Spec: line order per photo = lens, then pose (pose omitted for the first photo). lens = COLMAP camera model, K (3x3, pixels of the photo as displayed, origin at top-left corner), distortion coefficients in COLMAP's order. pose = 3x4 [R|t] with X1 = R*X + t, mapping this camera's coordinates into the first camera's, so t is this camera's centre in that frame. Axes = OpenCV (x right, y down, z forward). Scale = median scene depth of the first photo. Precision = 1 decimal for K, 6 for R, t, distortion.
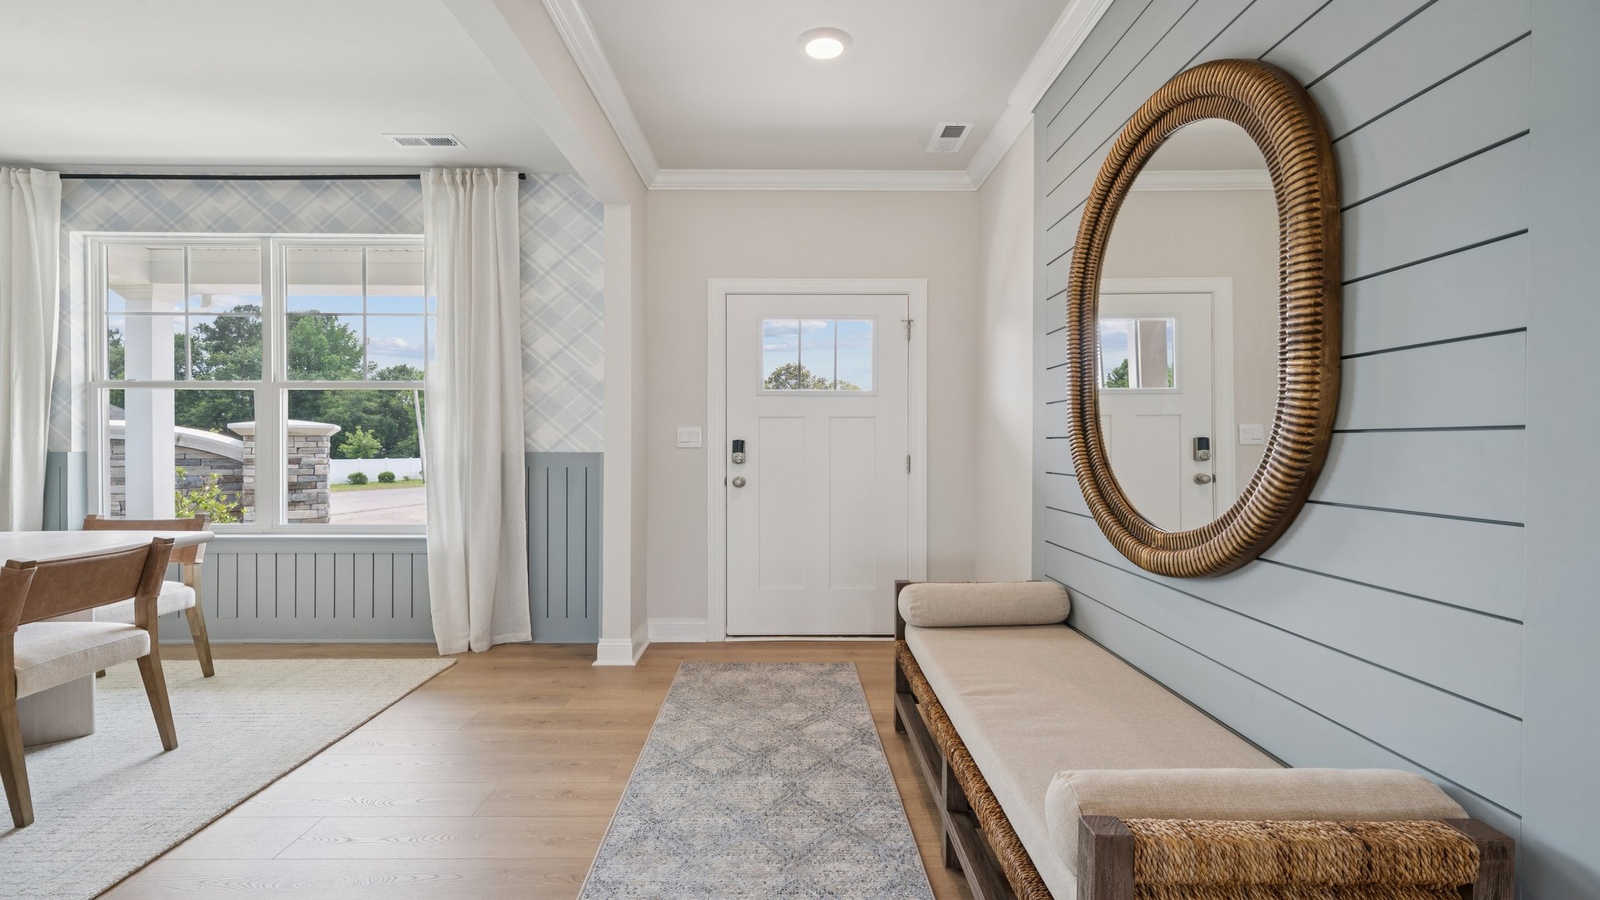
lens RADIAL K [[654.9, 0, 797.2], [0, 654.9, 450.4], [0, 0, 1]] dist [0.000715, 0.000249]
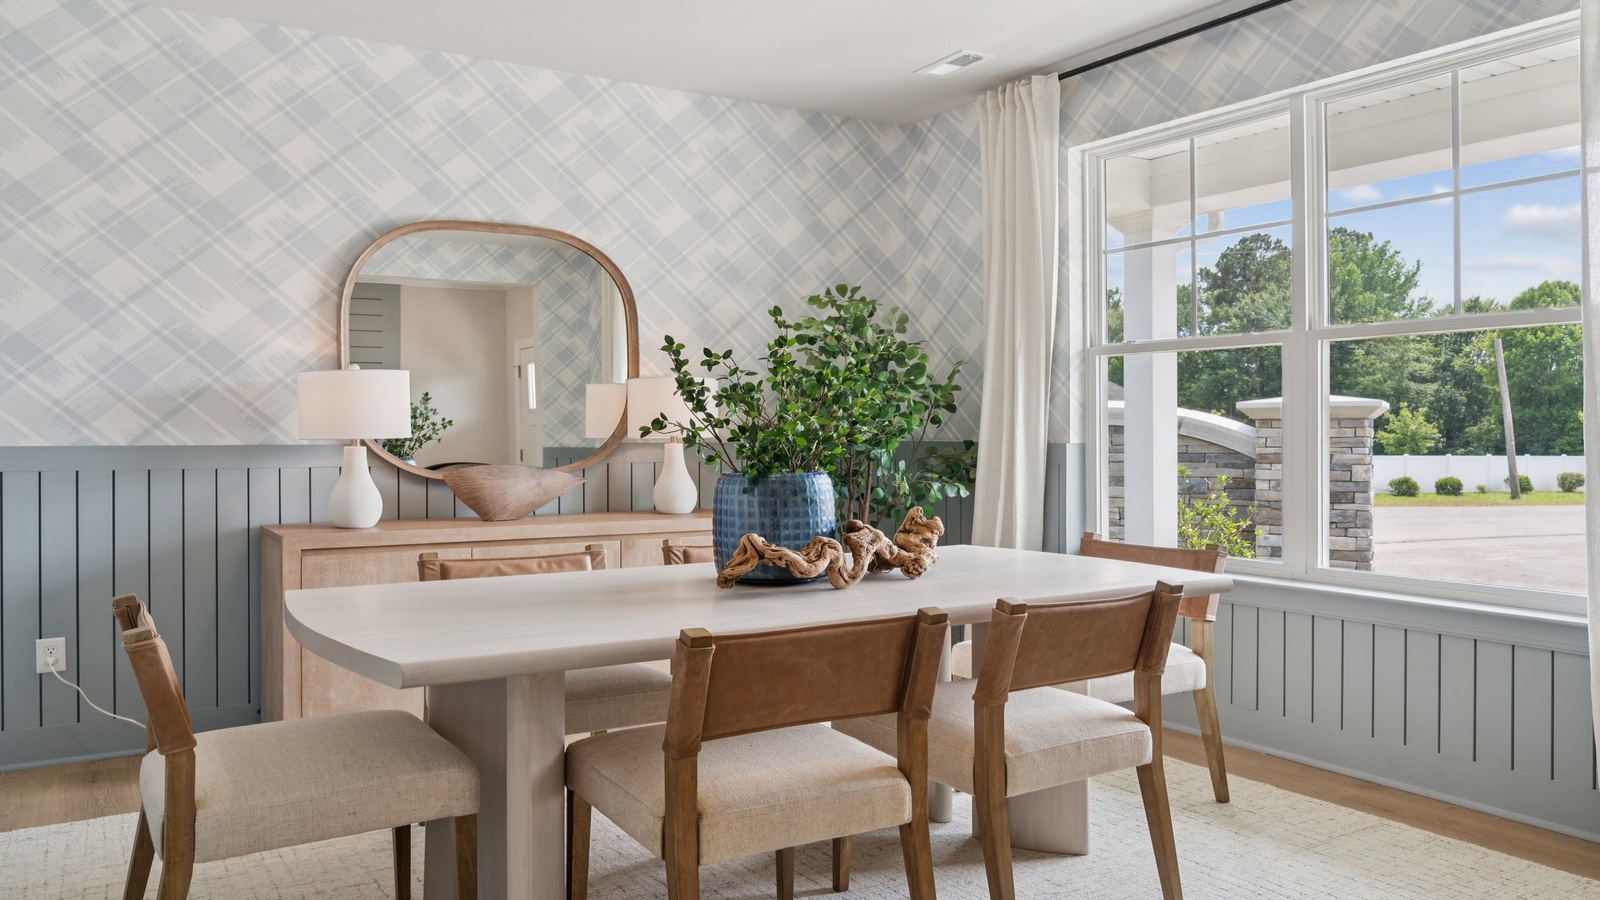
lens RADIAL K [[776.8, 0, 800.3], [0, 776.8, 413.4], [0, 0, 1]] dist [-0.013532, 0.000644]
pose [[0.367776, -0.016654, -0.929765, -0.349176], [-0.010171, 0.999708, -0.021930, -0.008451], [0.929859, 0.017523, 0.367499, 0.341595]]
